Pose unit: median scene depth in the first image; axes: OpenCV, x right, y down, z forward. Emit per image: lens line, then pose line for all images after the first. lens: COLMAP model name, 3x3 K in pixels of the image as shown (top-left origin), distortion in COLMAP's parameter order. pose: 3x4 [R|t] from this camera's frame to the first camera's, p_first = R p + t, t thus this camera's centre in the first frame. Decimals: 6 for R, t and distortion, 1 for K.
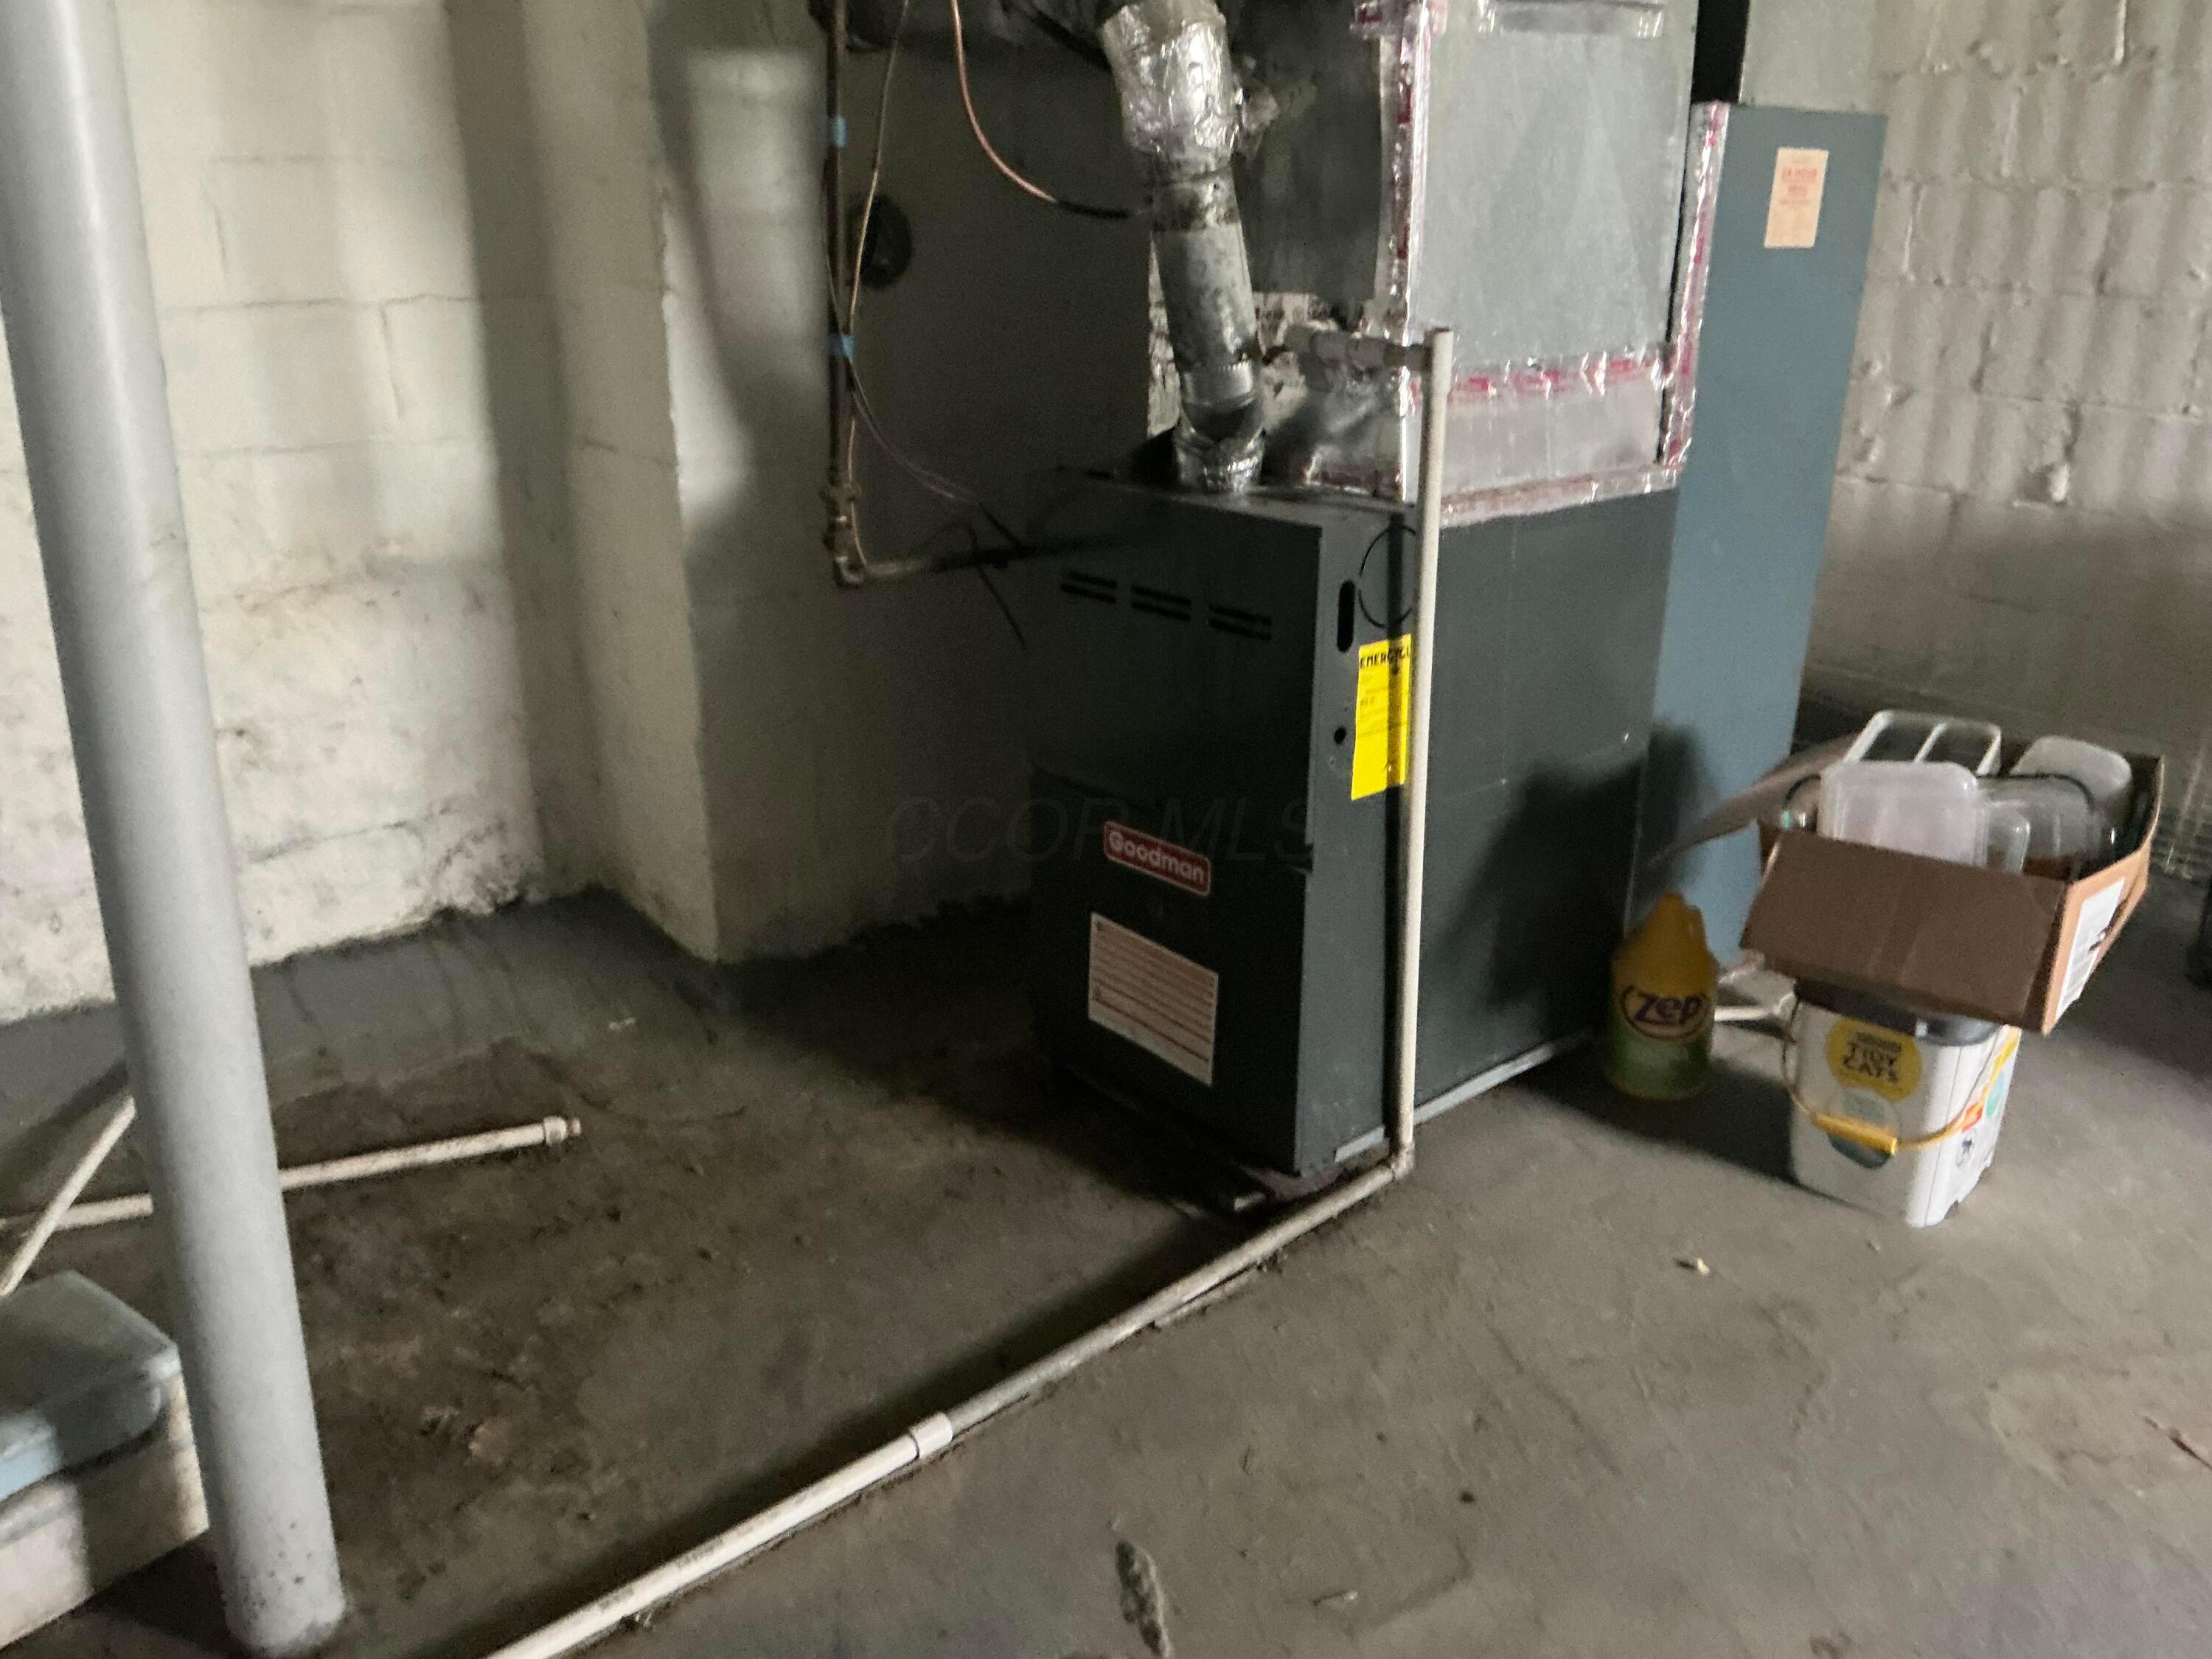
lens RADIAL K [[1837.1, 0, 1103.6], [0, 1837.1, 834.3], [0, 0, 1]] dist [0.150736, -0.325750]
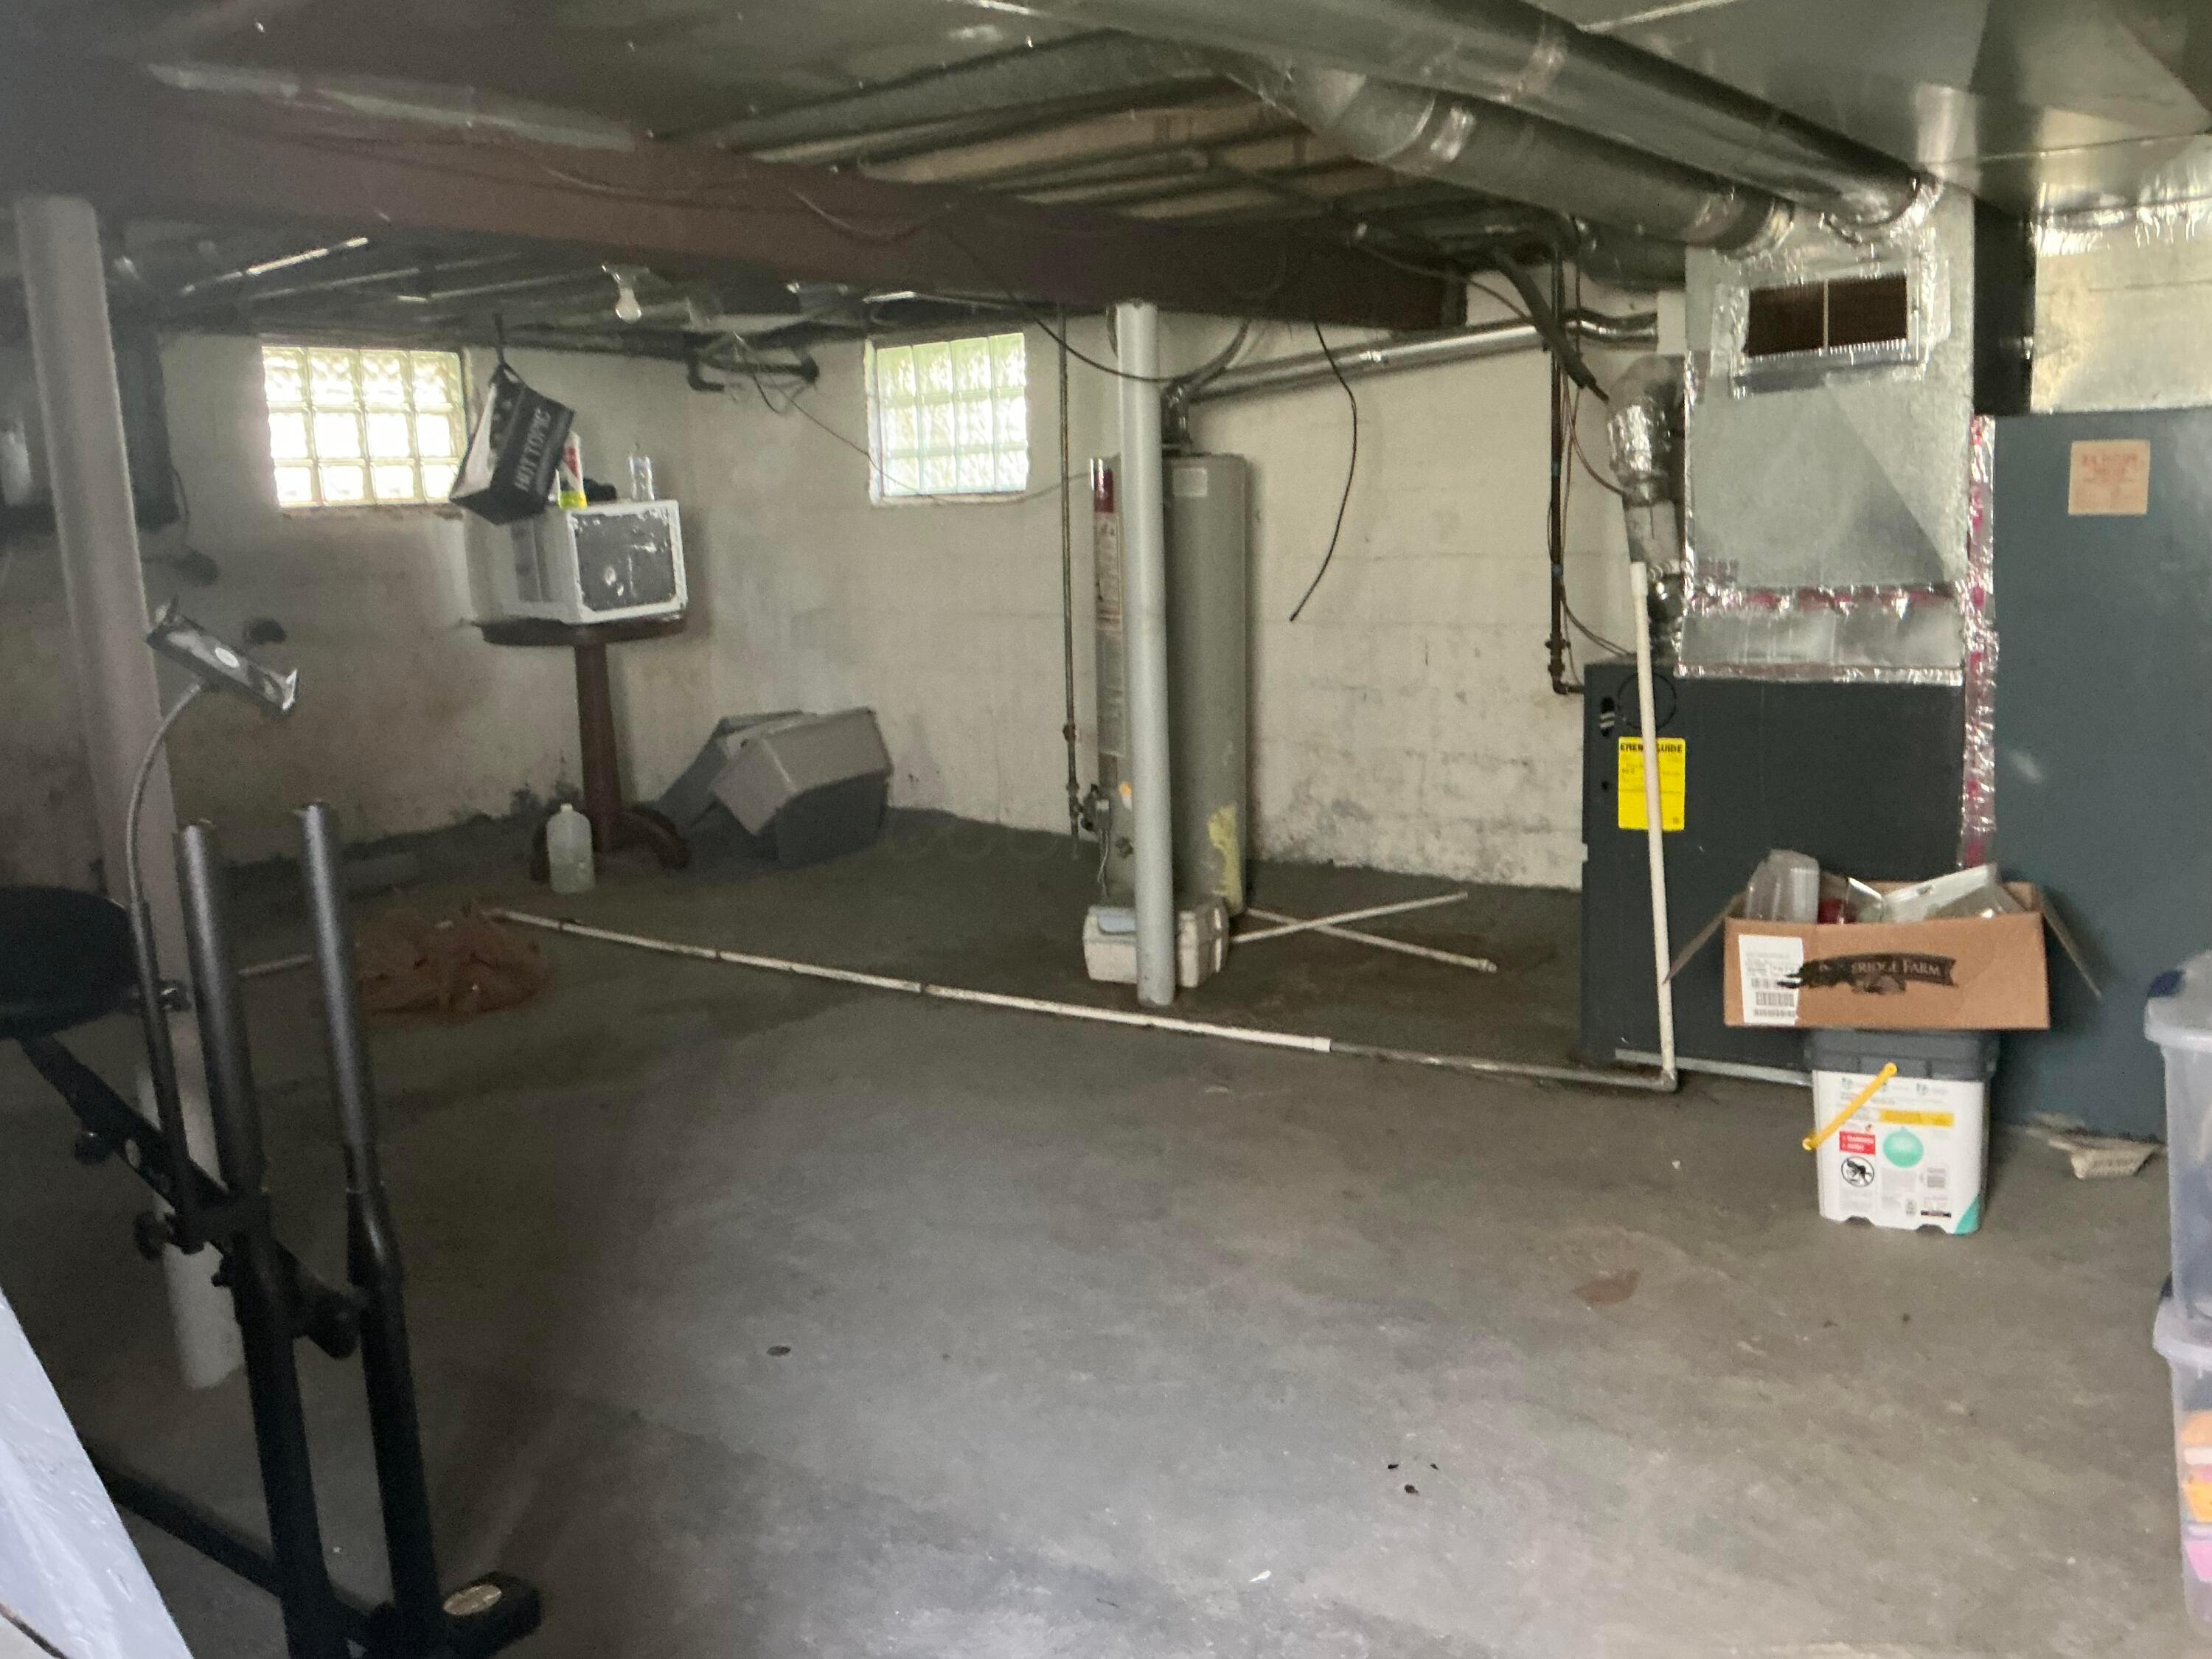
lens RADIAL K [[1837.1, 0, 1103.6], [0, 1837.1, 834.3], [0, 0, 1]] dist [0.150736, -0.325750]
pose [[0.216501, 0.149147, -0.964822, 1.437824], [-0.295286, 0.951978, 0.080900, -0.010234], [0.930555, 0.267384, 0.250145, 0.108513]]
